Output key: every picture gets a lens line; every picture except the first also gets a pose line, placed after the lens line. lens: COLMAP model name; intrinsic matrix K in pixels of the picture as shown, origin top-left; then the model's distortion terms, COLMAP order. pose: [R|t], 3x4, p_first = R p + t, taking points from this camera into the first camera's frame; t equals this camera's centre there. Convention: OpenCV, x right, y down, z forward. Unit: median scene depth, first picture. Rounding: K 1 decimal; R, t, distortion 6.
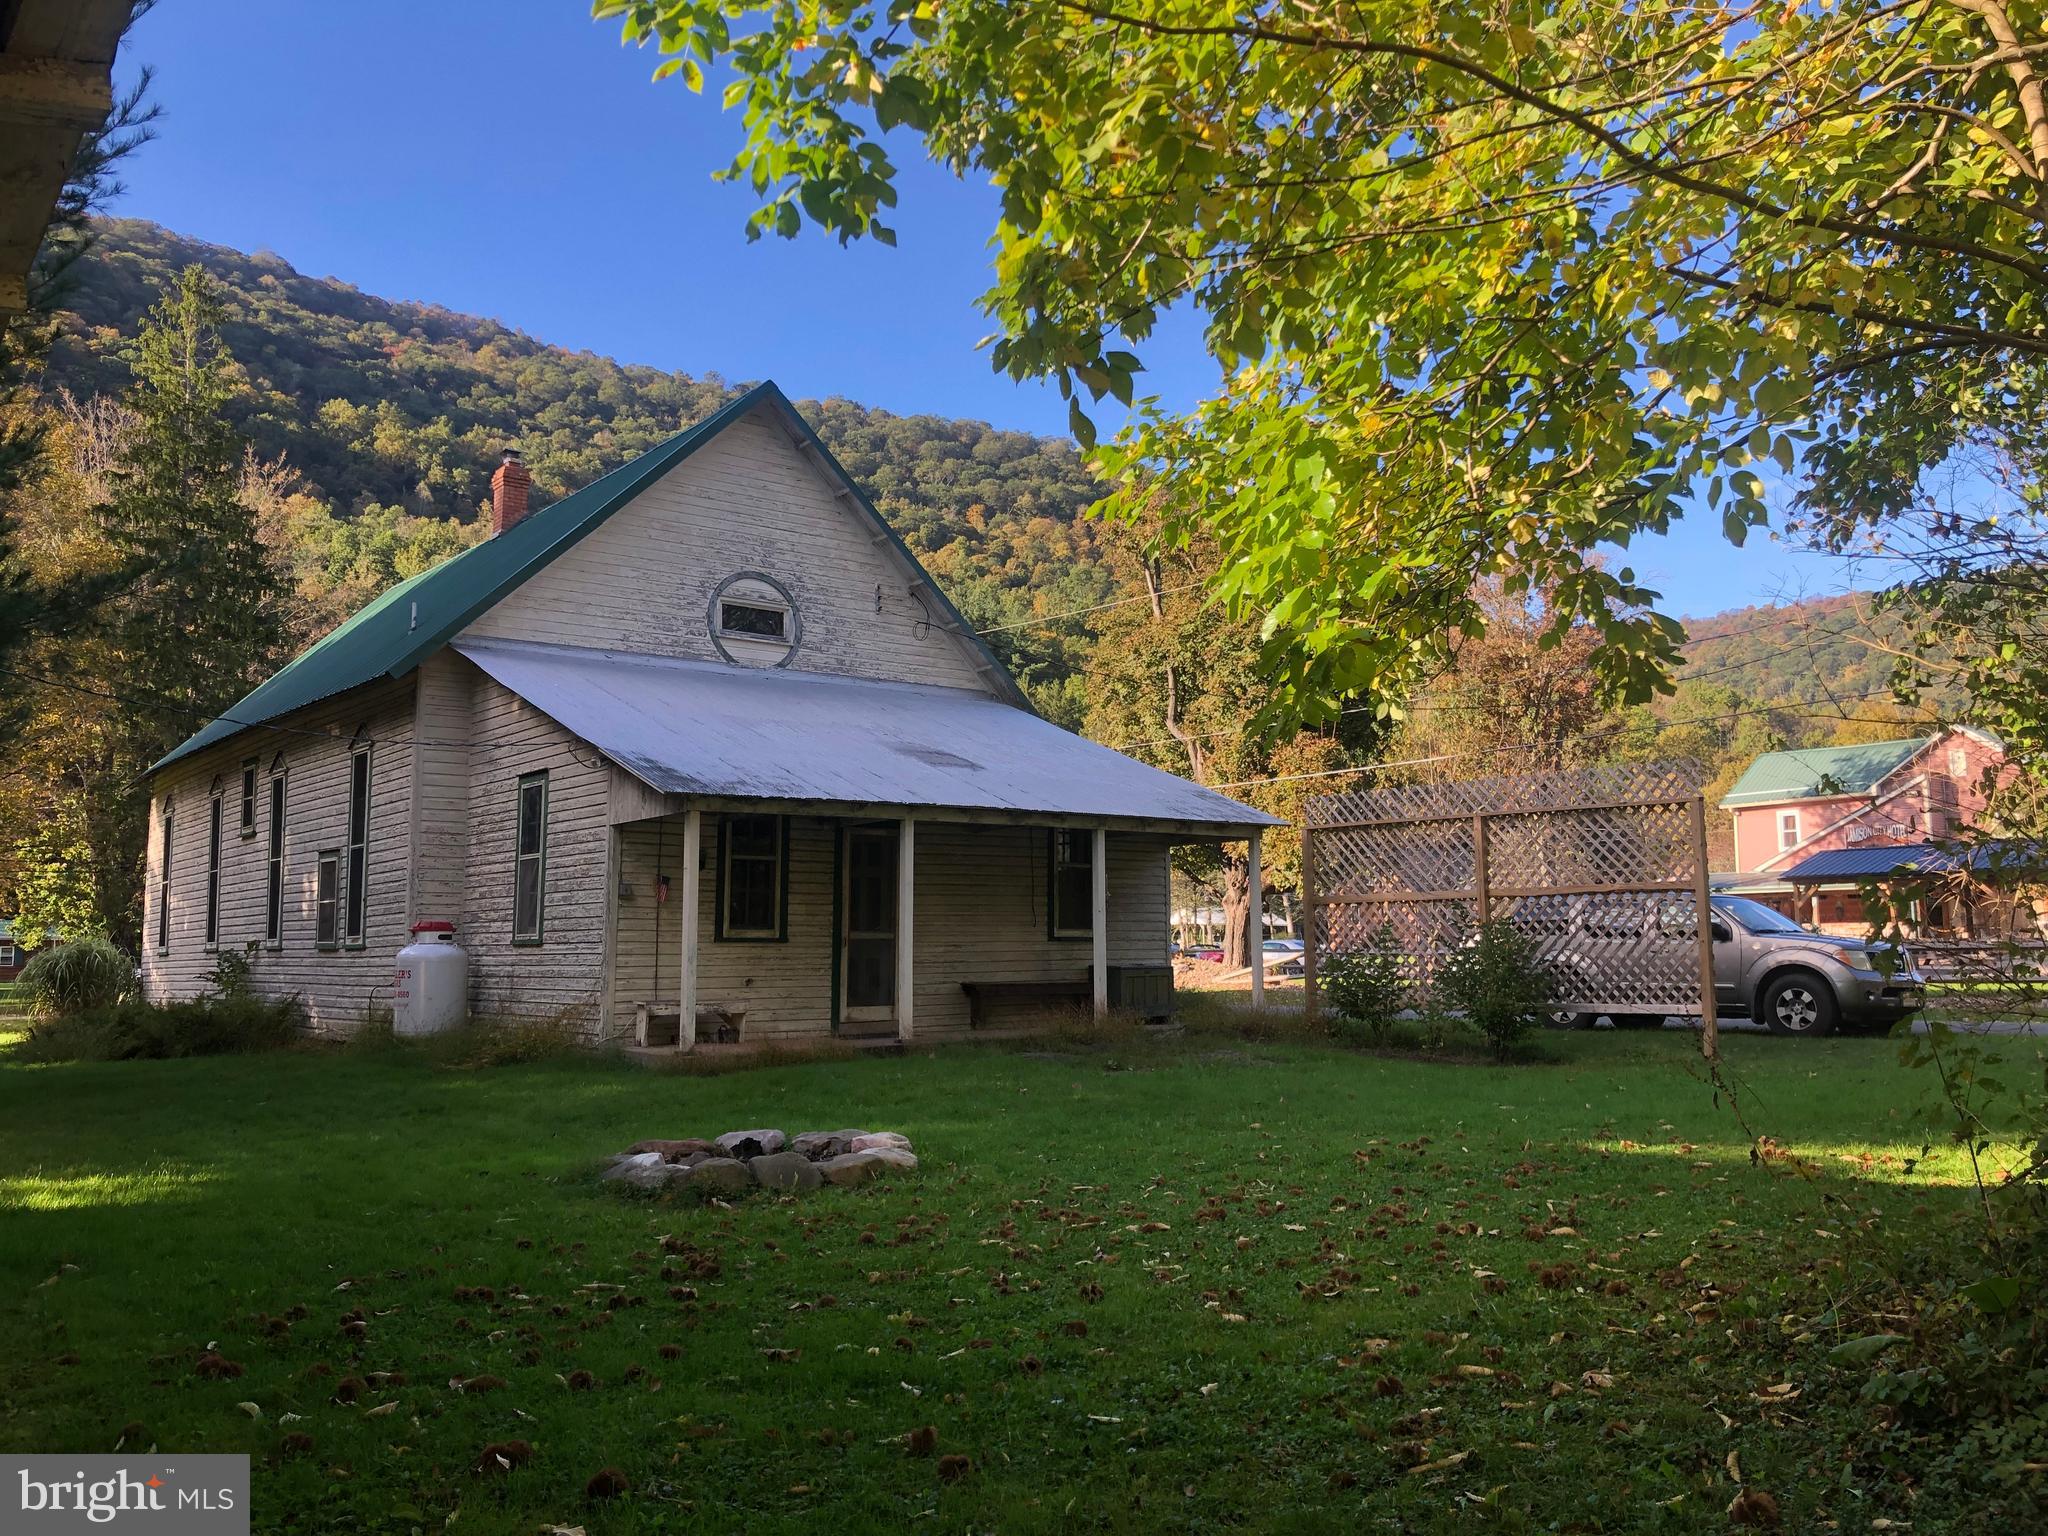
lens RADIAL K [[1640.7, 0, 1013.7], [0, 1640.7, 760.9], [0, 0, 1]] dist [0.029107, -0.047058]
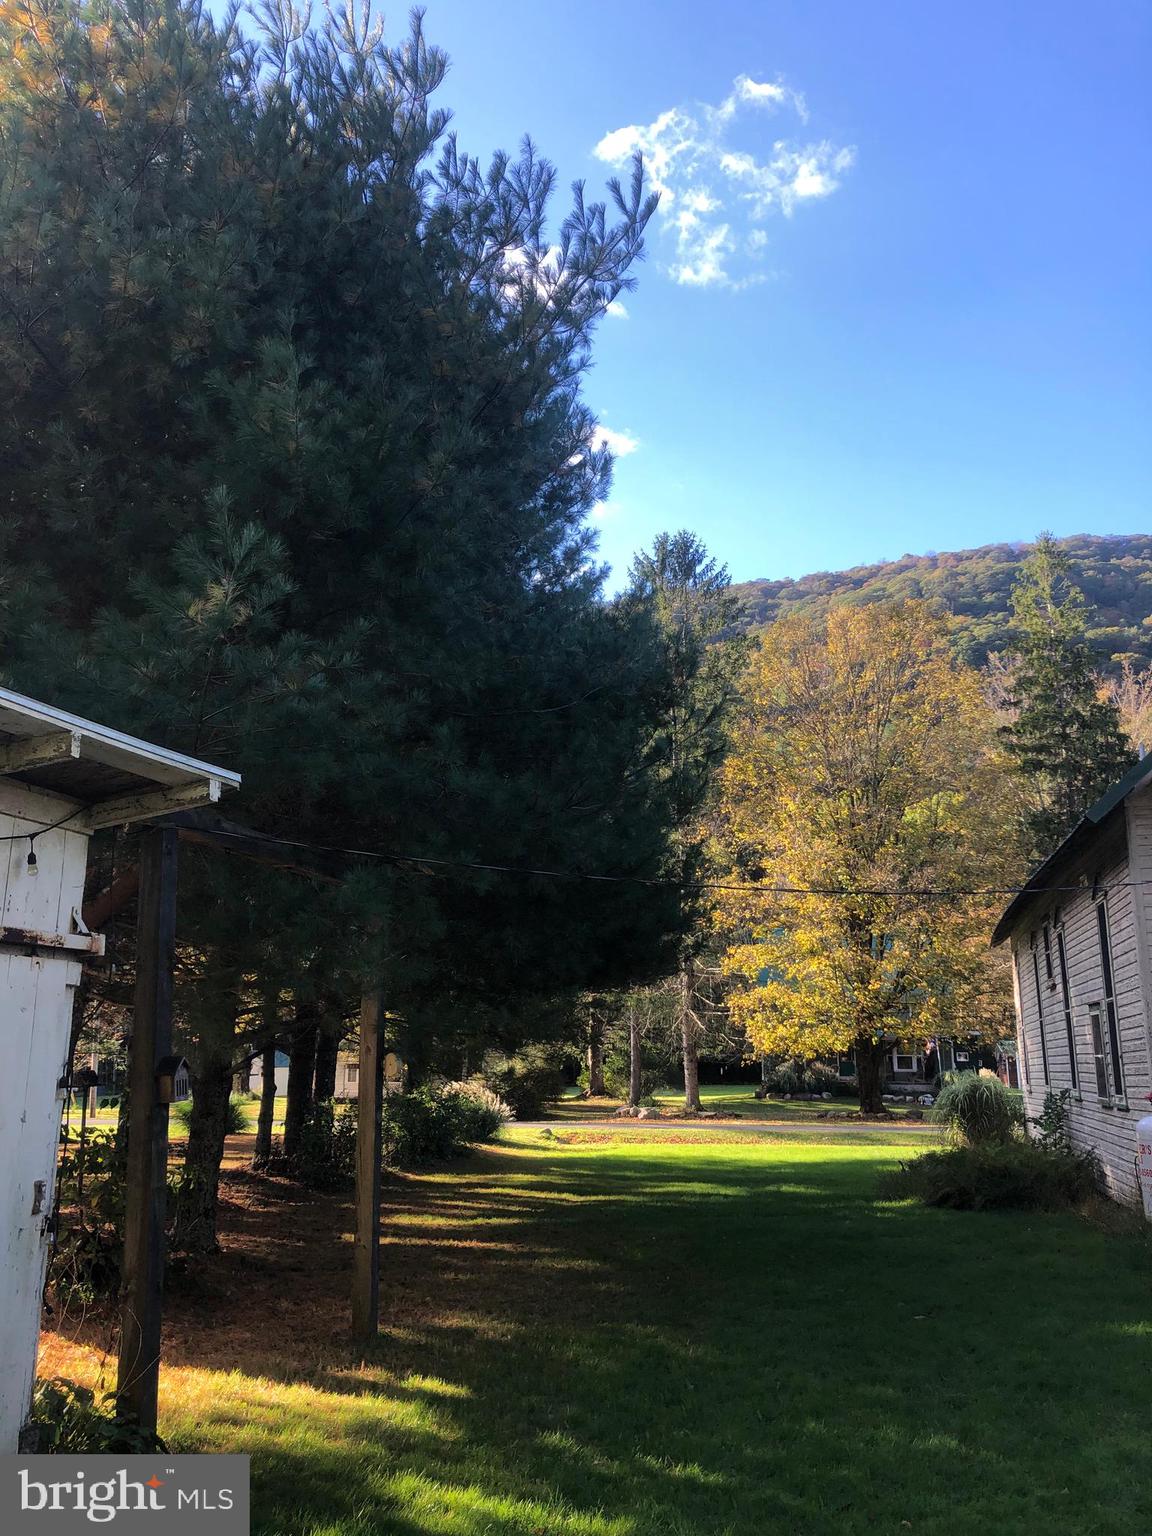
lens RADIAL K [[1230.5, 0, 591.5], [0, 1230.5, 763.0], [0, 0, 1]] dist [0.029107, -0.047058]
pose [[0.614575, -0.177921, -0.768532, -0.001846], [0.085479, 0.983517, -0.159336, 0.004617], [0.784214, 0.032230, 0.619653, 0.322471]]
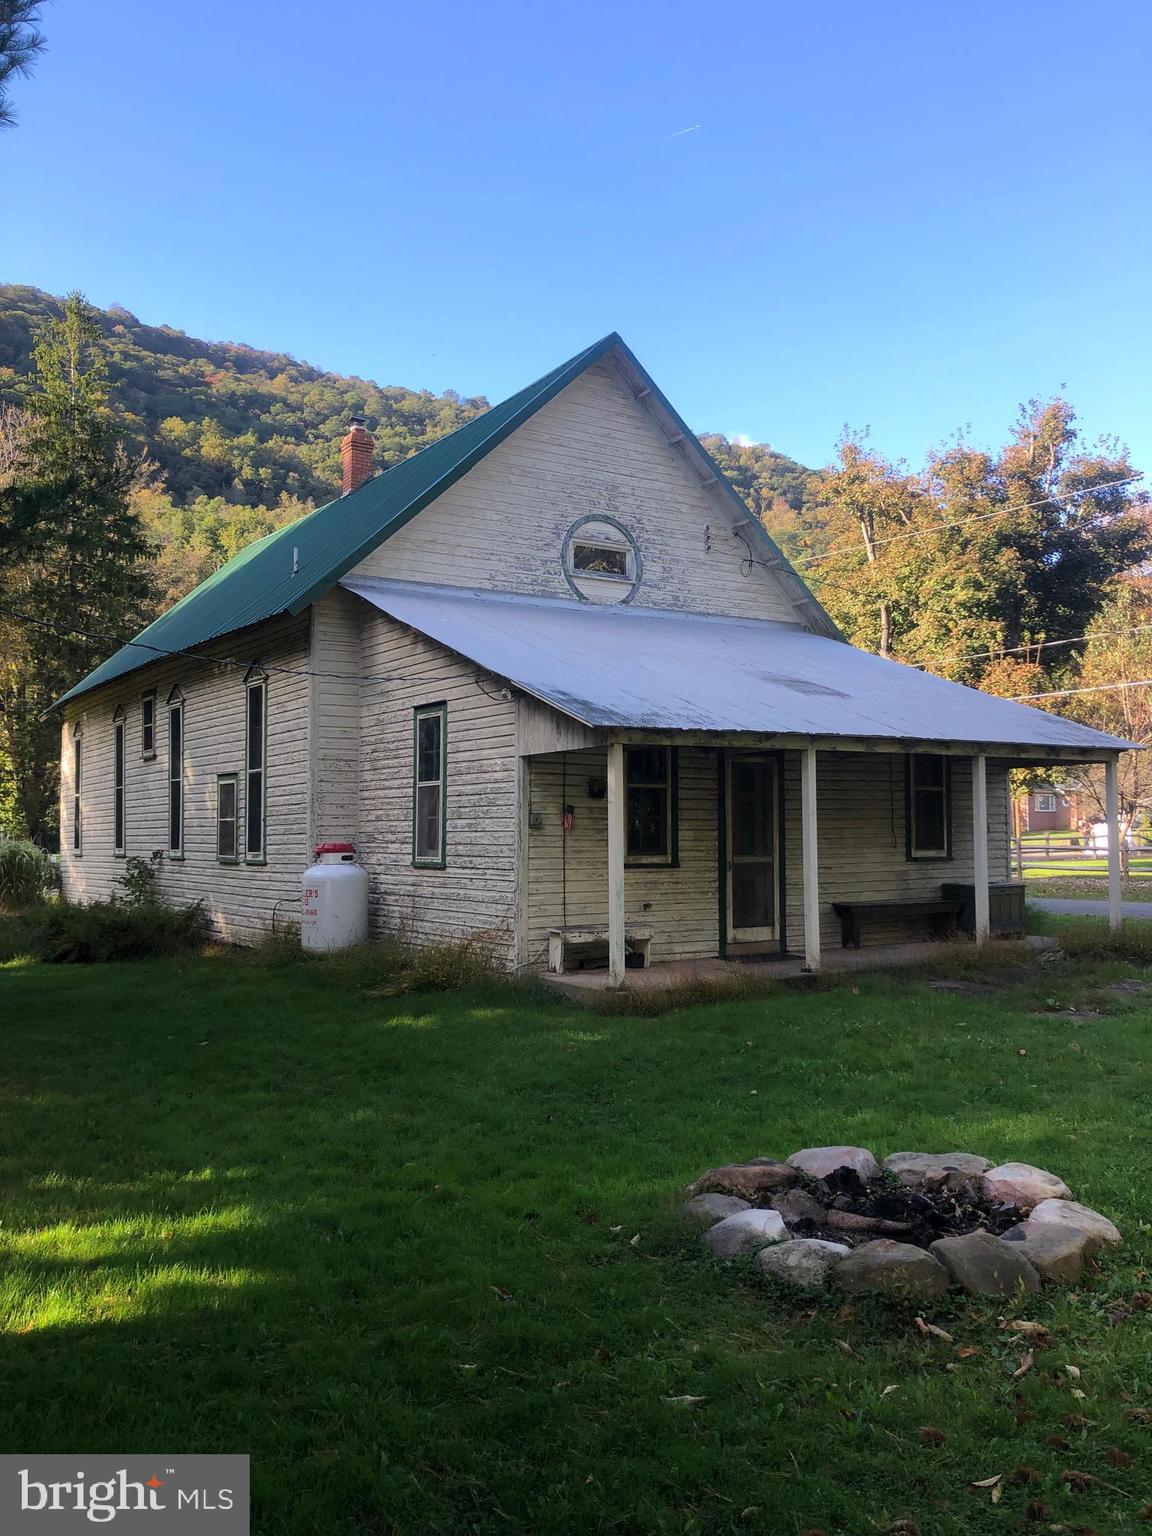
lens RADIAL K [[1230.5, 0, 580.6], [0, 1230.5, 754.3], [0, 0, 1]] dist [0.029107, -0.047058]
pose [[0.997181, -0.004432, -0.074909, -0.127334], [0.008648, 0.998391, 0.056048, -0.003496], [0.074540, -0.056538, 0.995614, 0.210178]]
